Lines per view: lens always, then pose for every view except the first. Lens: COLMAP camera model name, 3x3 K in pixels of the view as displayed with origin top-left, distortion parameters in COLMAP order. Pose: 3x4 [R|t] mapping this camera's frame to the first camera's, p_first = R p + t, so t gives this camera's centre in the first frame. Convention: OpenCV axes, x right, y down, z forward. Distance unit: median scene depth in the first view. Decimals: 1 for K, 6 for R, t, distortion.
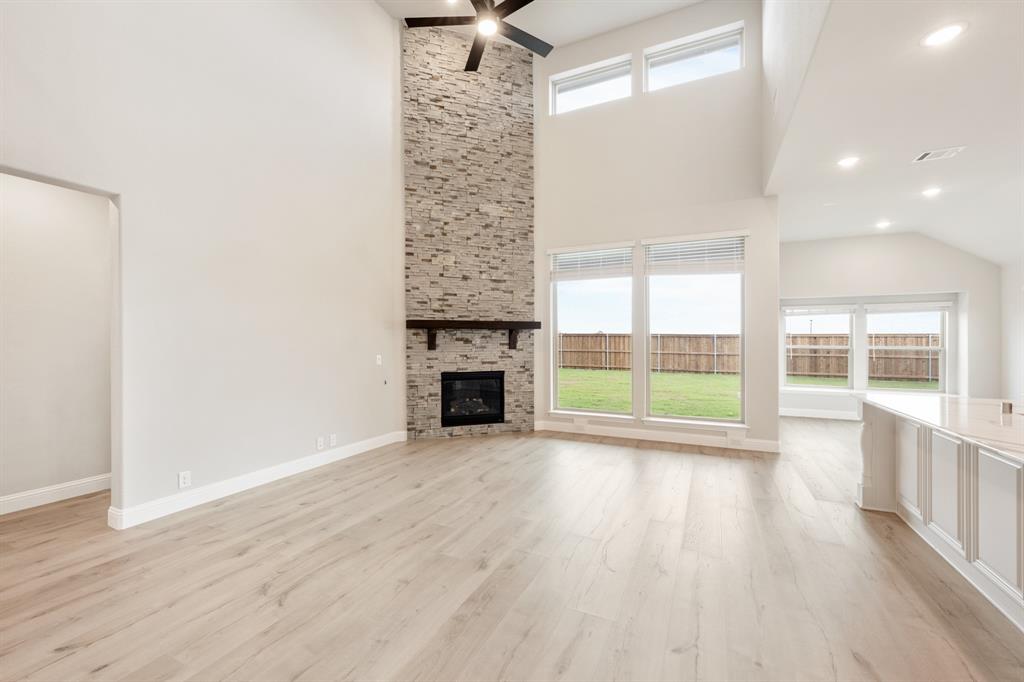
lens RADIAL K [[414.1, 0, 510.7], [0, 414.1, 344.1], [0, 0, 1]] dist [-0.002349, -0.000178]
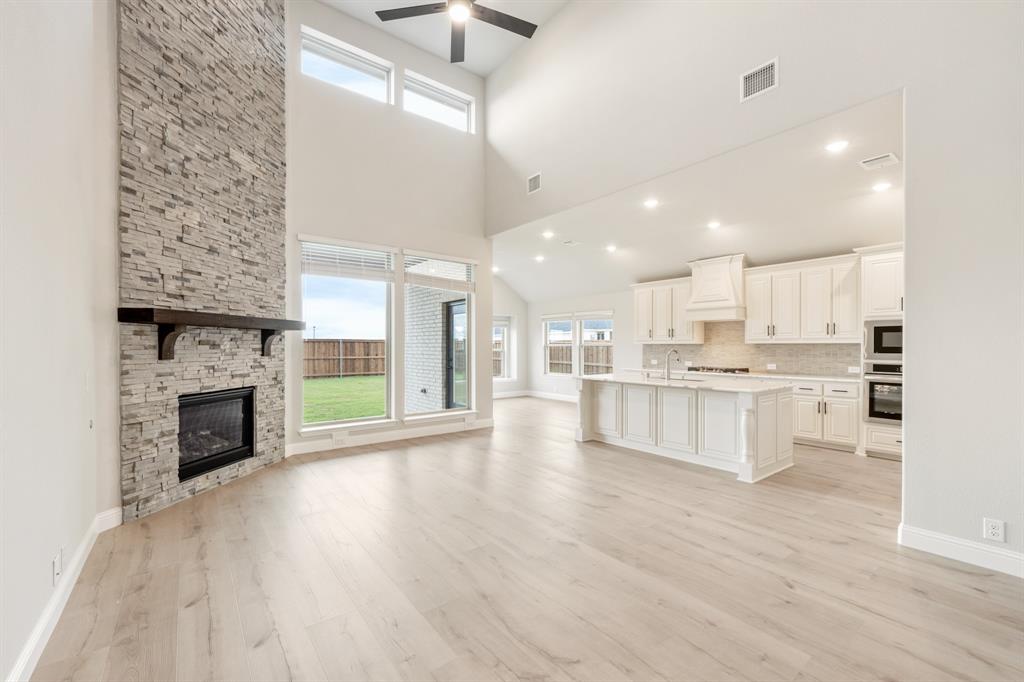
lens RADIAL K [[423.1, 0, 509.5], [0, 423.1, 347.7], [0, 0, 1]] dist [-0.000432, 0.000043]
pose [[0.454060, -0.003499, 0.890964, -0.498168], [0.005441, 0.999985, 0.001154, -0.001441], [-0.890954, 0.004324, 0.454072, 0.265135]]
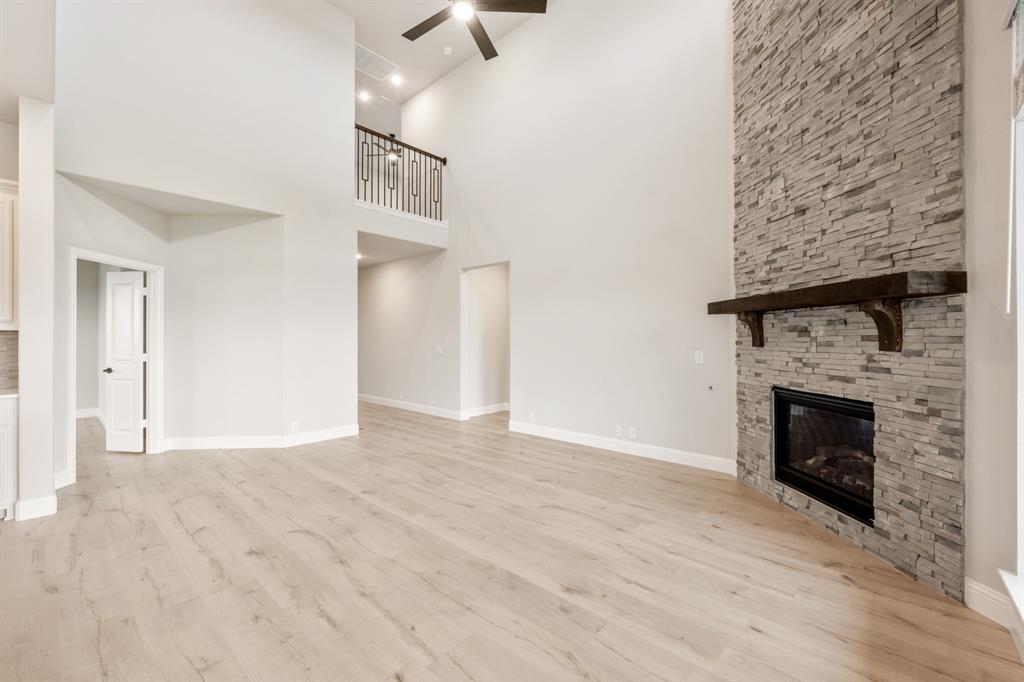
lens RADIAL K [[420.2, 0, 512.8], [0, 420.2, 340.3], [0, 0, 1]] dist [-0.001547, -0.000090]
pose [[-0.277042, 0.006995, -0.960832, 0.498670], [-0.004533, 0.999953, 0.008587, 0.000465], [0.960847, 0.006735, -0.276997, 0.798665]]
